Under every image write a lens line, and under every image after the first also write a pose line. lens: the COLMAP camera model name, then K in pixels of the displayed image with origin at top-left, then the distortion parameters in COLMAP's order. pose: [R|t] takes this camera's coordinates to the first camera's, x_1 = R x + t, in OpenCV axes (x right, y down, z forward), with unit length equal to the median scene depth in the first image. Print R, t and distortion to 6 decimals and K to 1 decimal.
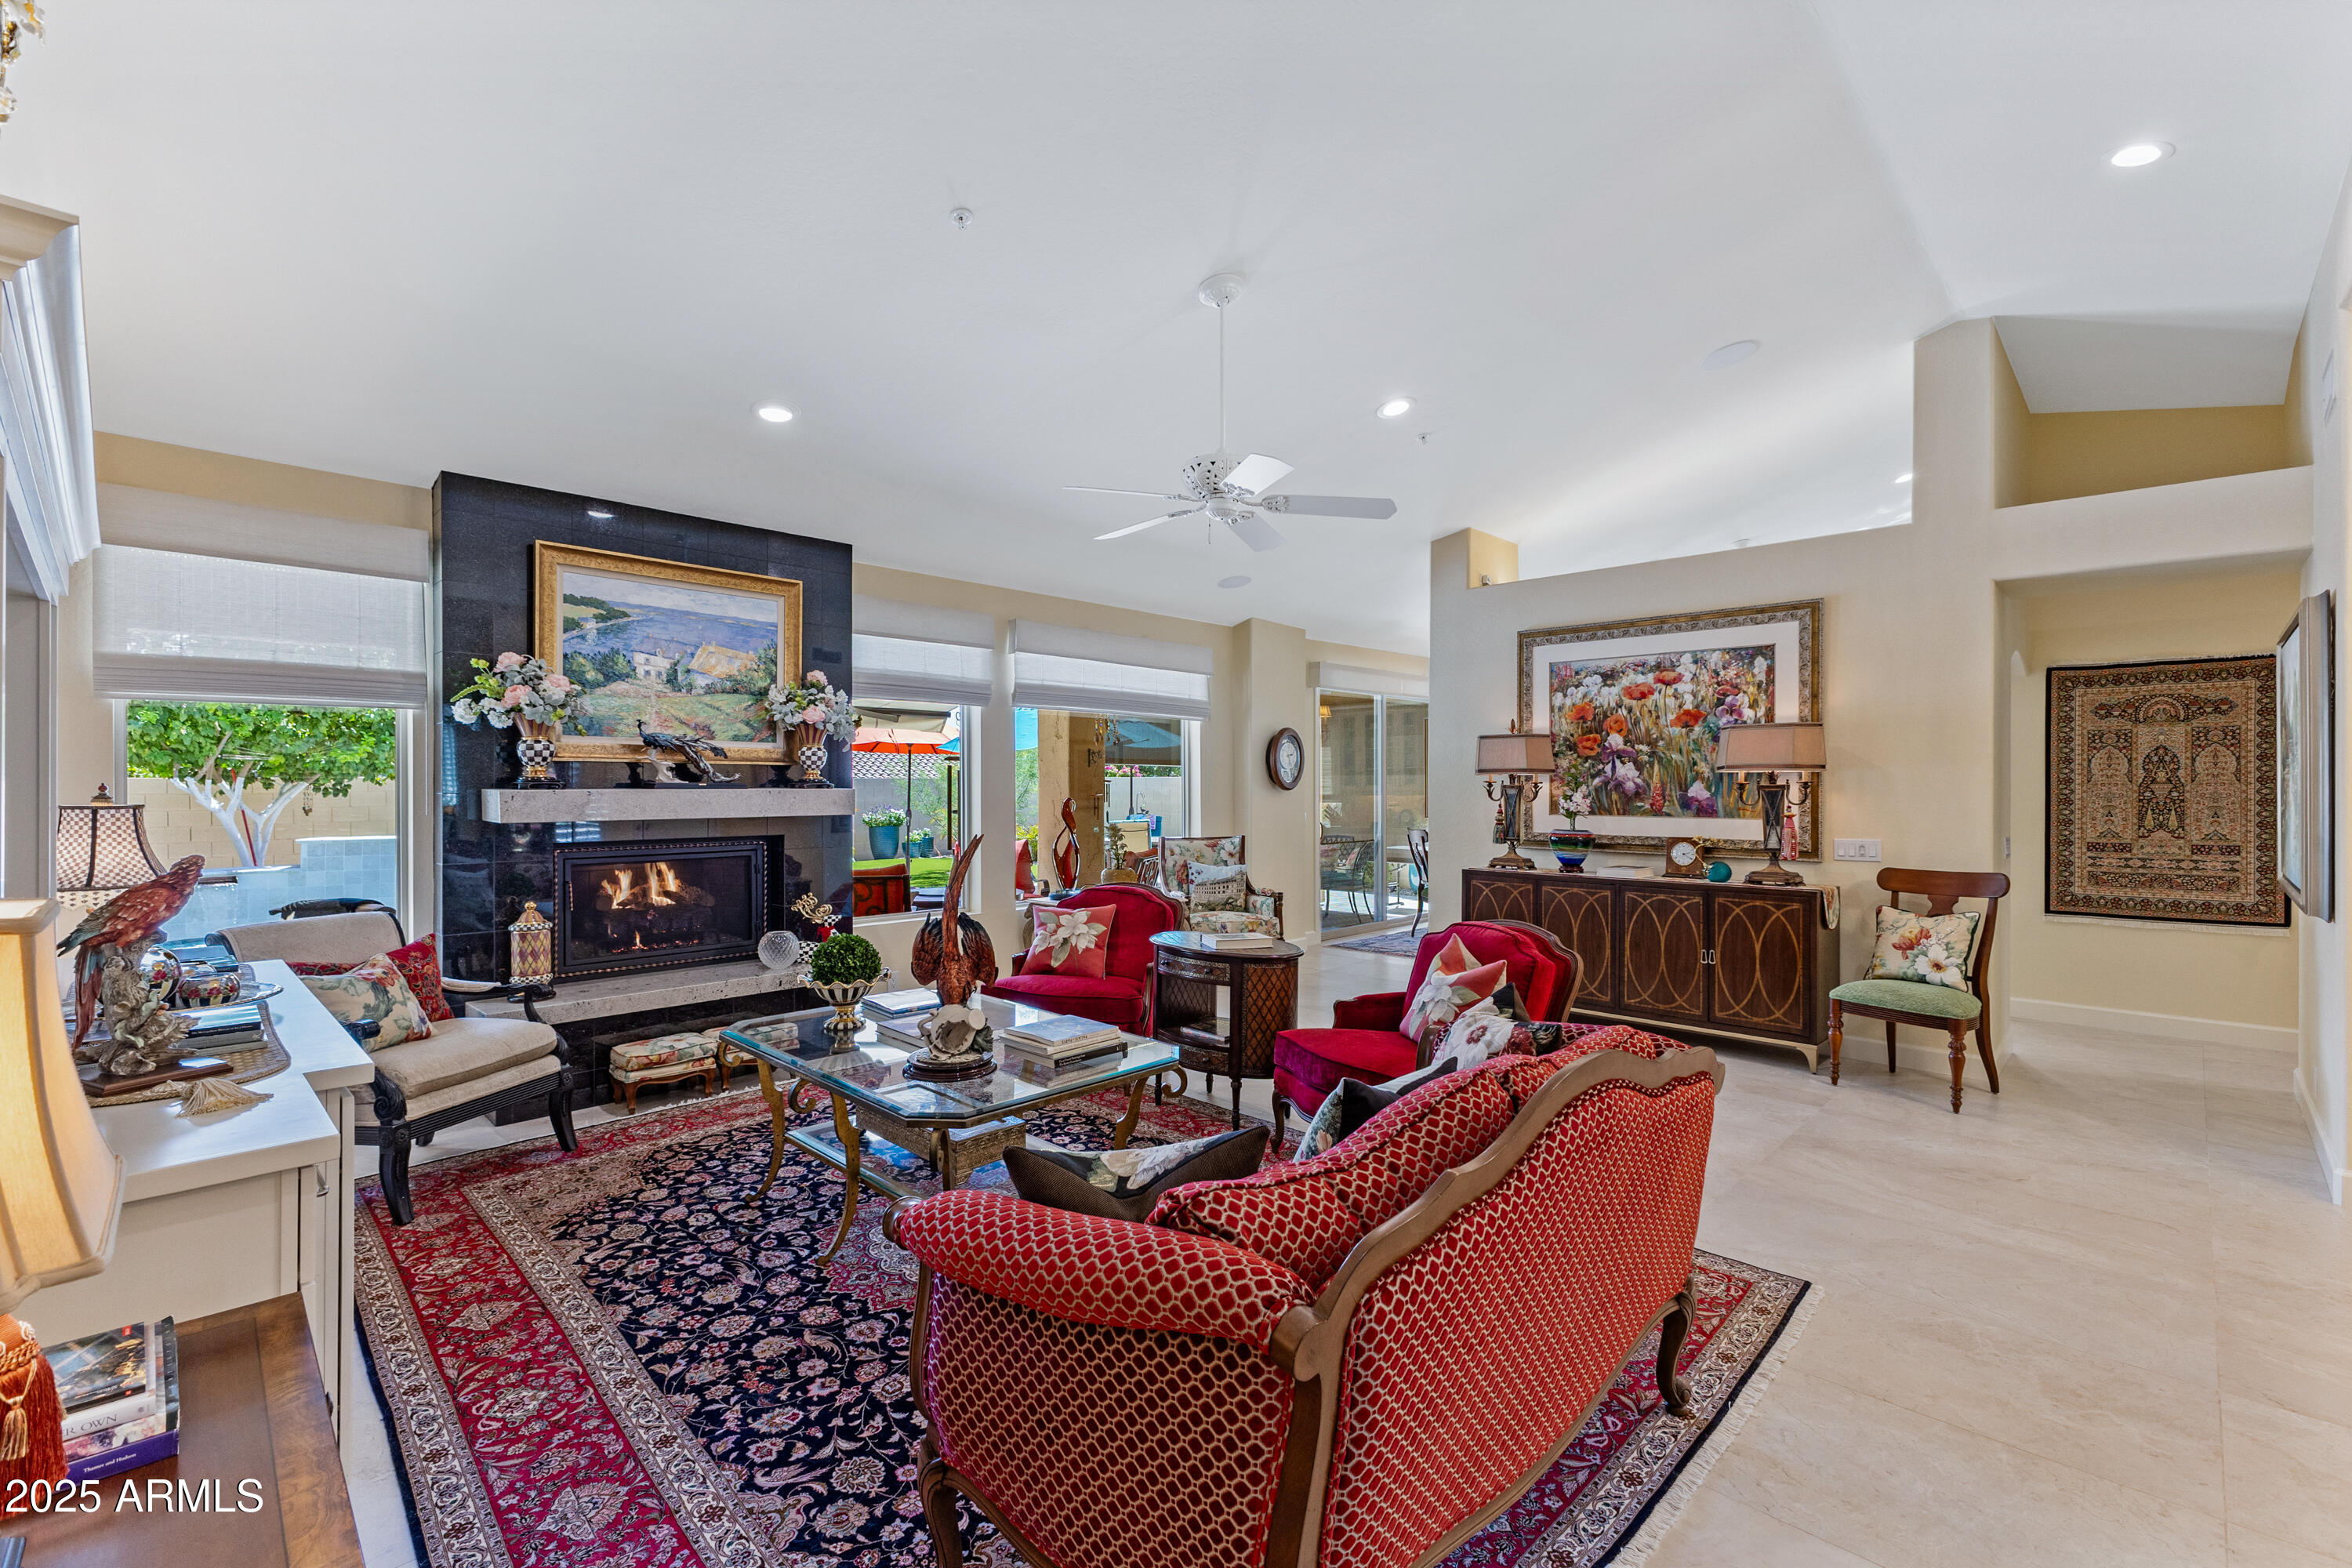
lens RADIAL K [[1031.6, 0, 1184.4], [0, 1031.6, 779.9], [0, 0, 1]] dist [0.003801, -0.006043]
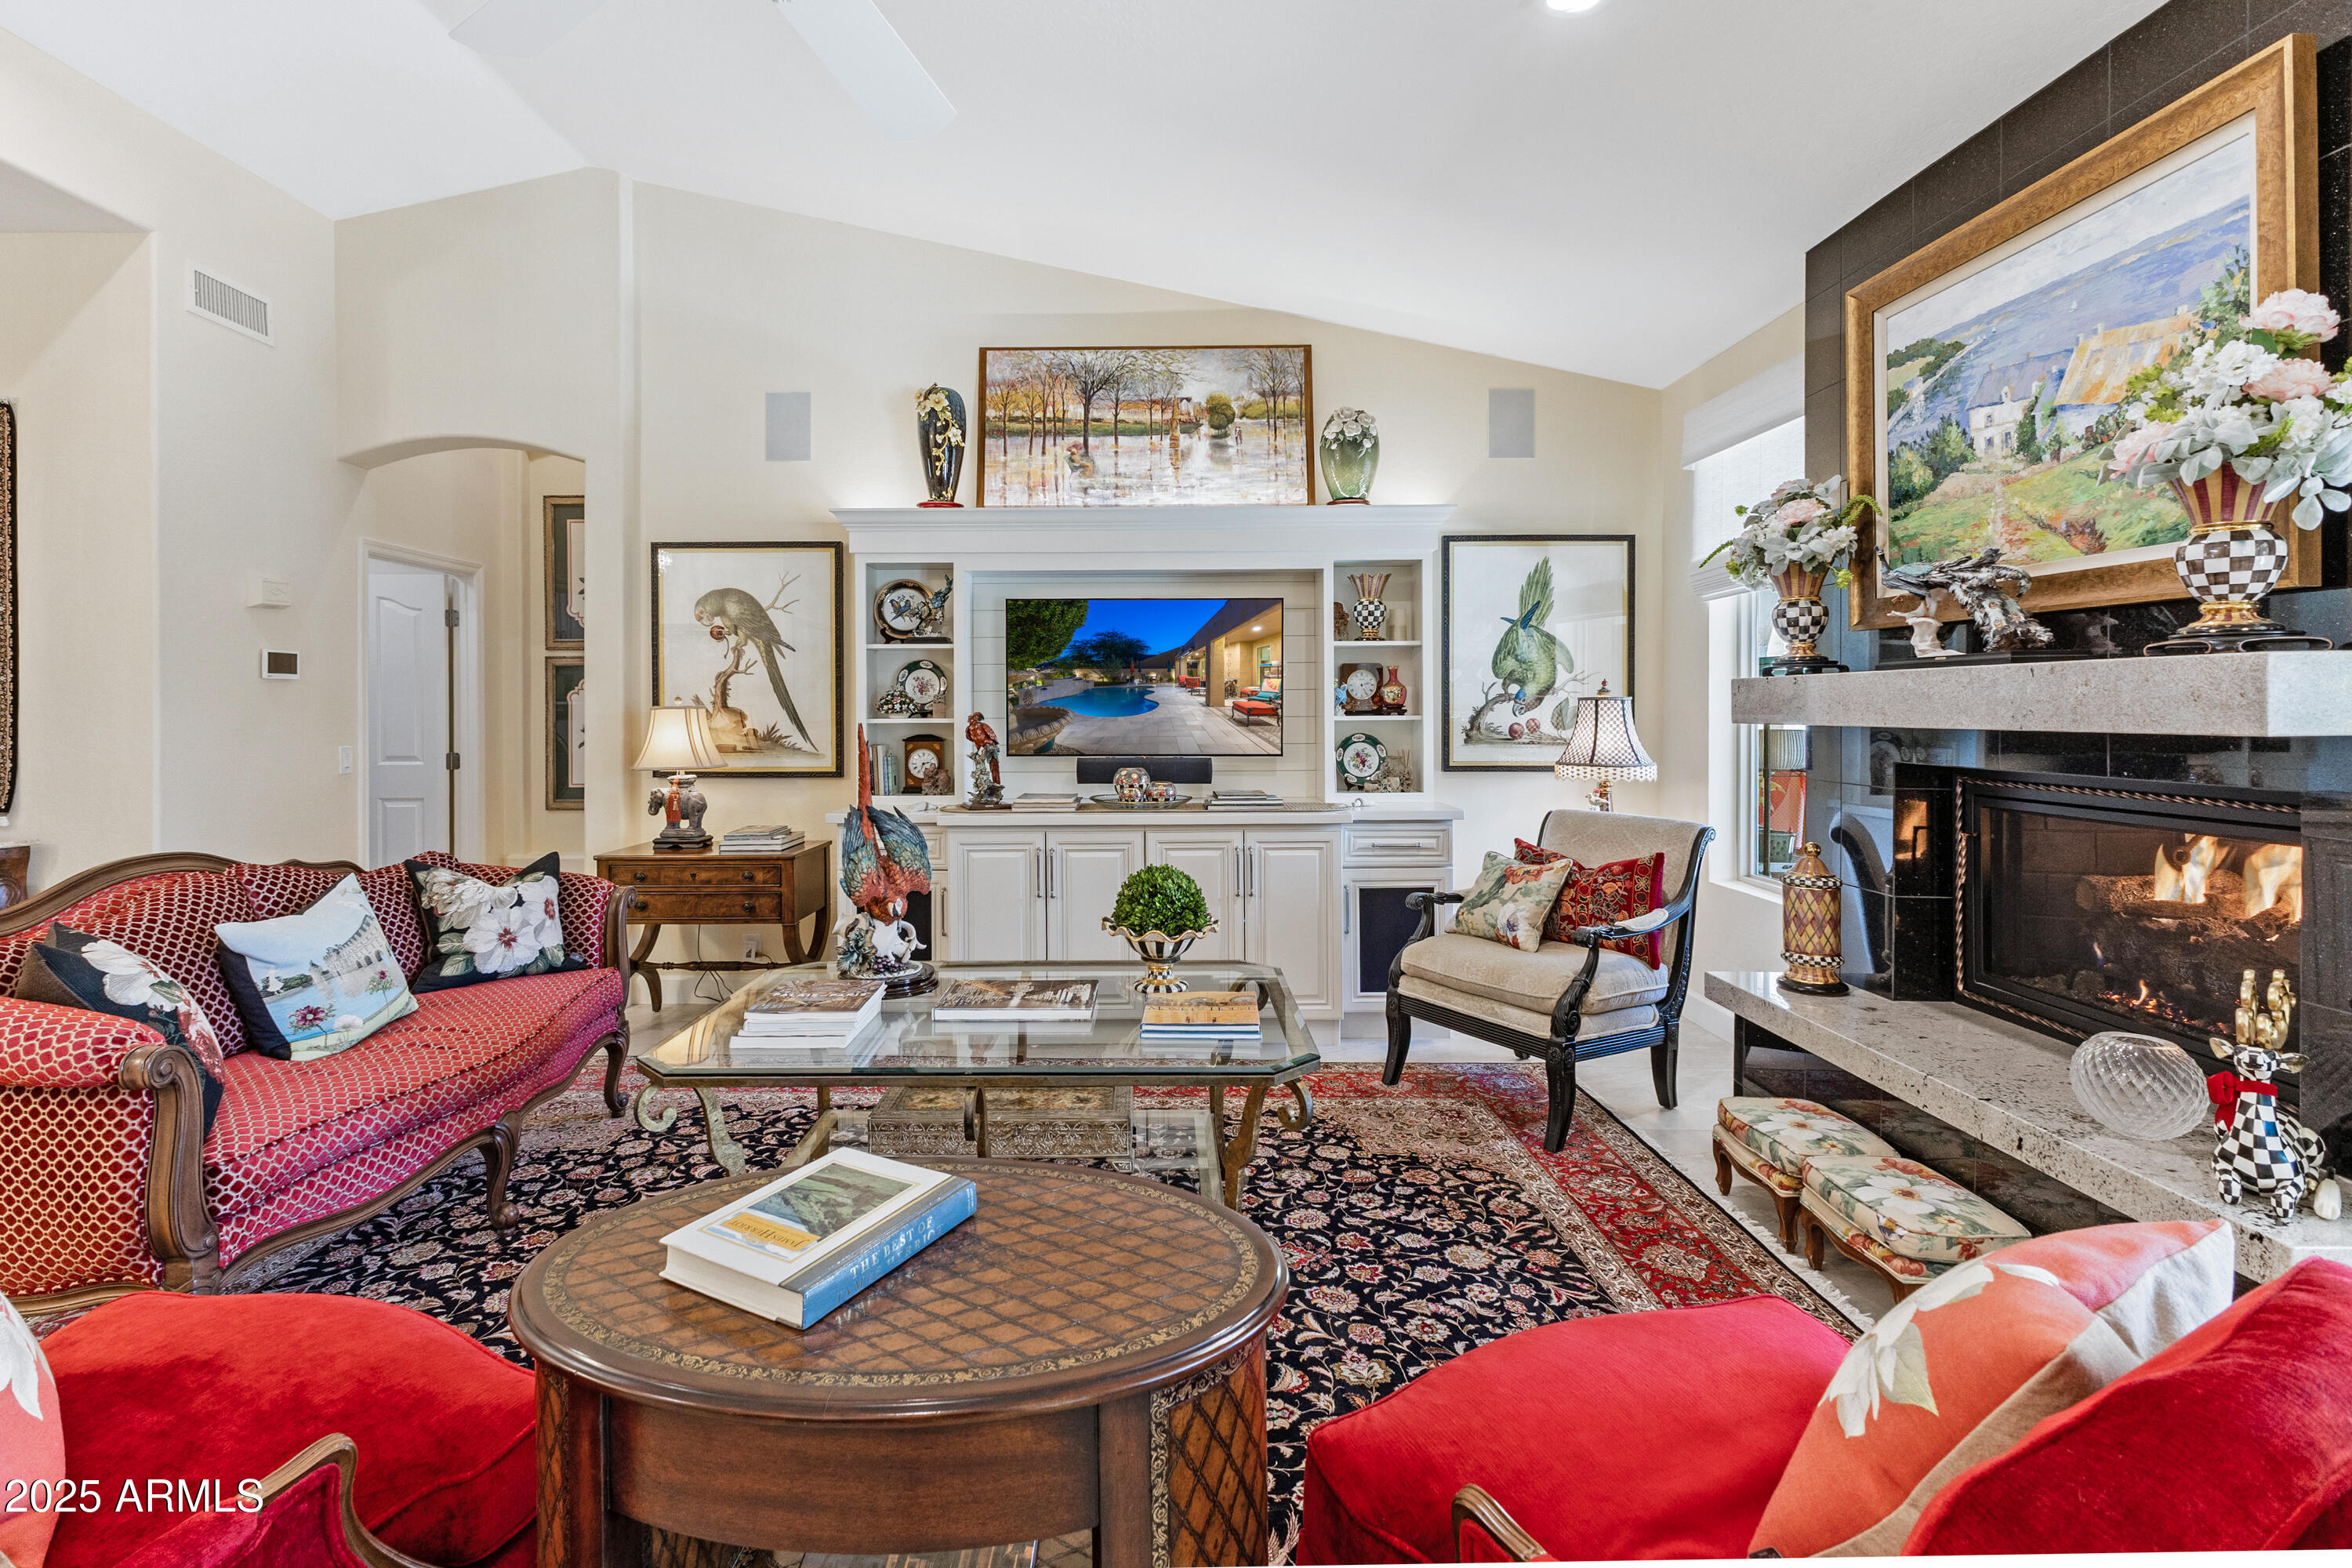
lens RADIAL K [[1035.2, 0, 1101.1], [0, 1035.2, 701.3], [0, 0, 1]] dist [0.001354, -0.005920]
pose [[-0.726969, -0.002502, -0.686666, 0.156734], [0.004418, 0.999956, -0.008321, 0.027868], [0.686656, -0.009083, -0.726925, 1.112103]]
